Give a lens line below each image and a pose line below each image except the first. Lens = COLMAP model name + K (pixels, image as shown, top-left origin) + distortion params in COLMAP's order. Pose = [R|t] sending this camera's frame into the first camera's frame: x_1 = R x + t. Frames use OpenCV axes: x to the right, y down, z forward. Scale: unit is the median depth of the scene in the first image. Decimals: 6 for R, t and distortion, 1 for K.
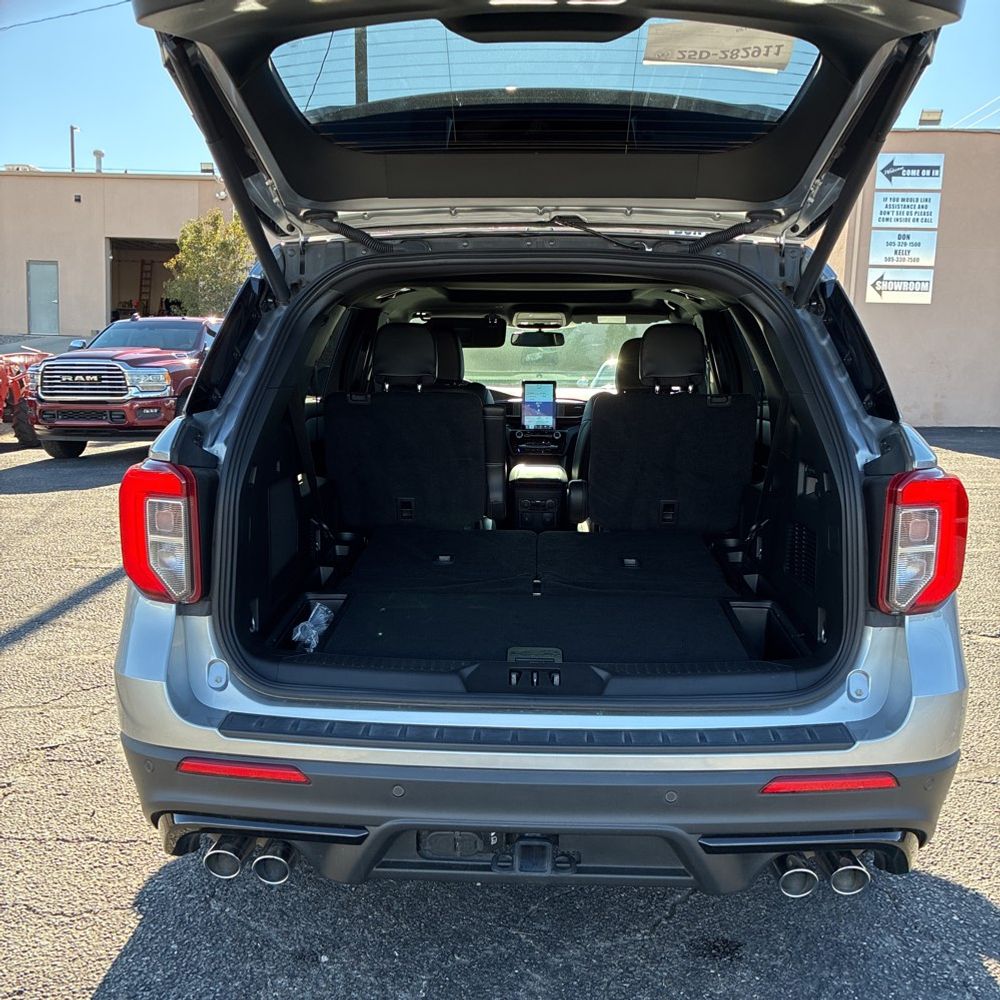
lens RADIAL K [[1020.9, 0, 500.0], [0, 1020.9, 500.0], [0, 0, 1]] dist [0.030941, -0.025290]
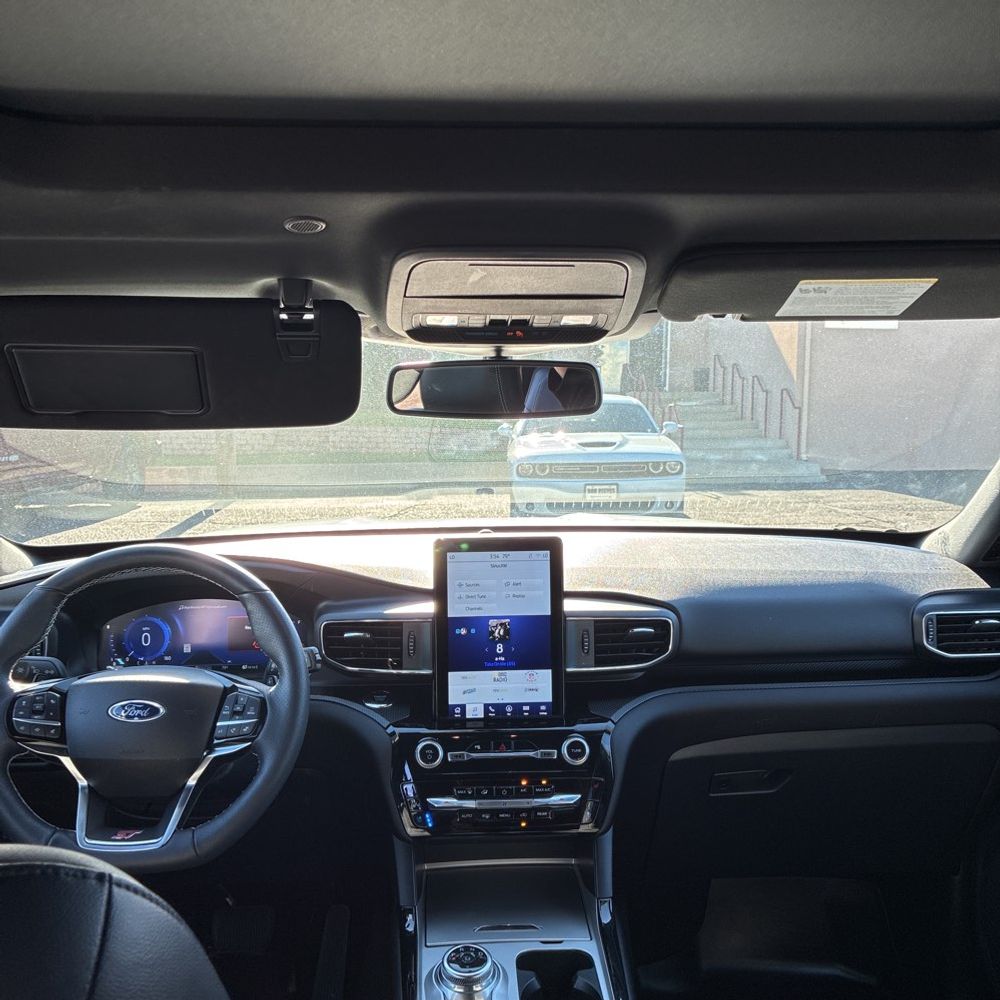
lens RADIAL K [[1020.9, 0, 500.0], [0, 1020.9, 500.0], [0, 0, 1]] dist [0.030941, -0.025290]
pose [[0.992416, -0.040539, 0.116044, 0.009229], [0.044214, 0.998593, -0.029268, -0.126050], [-0.114694, 0.034177, 0.992813, 0.773416]]
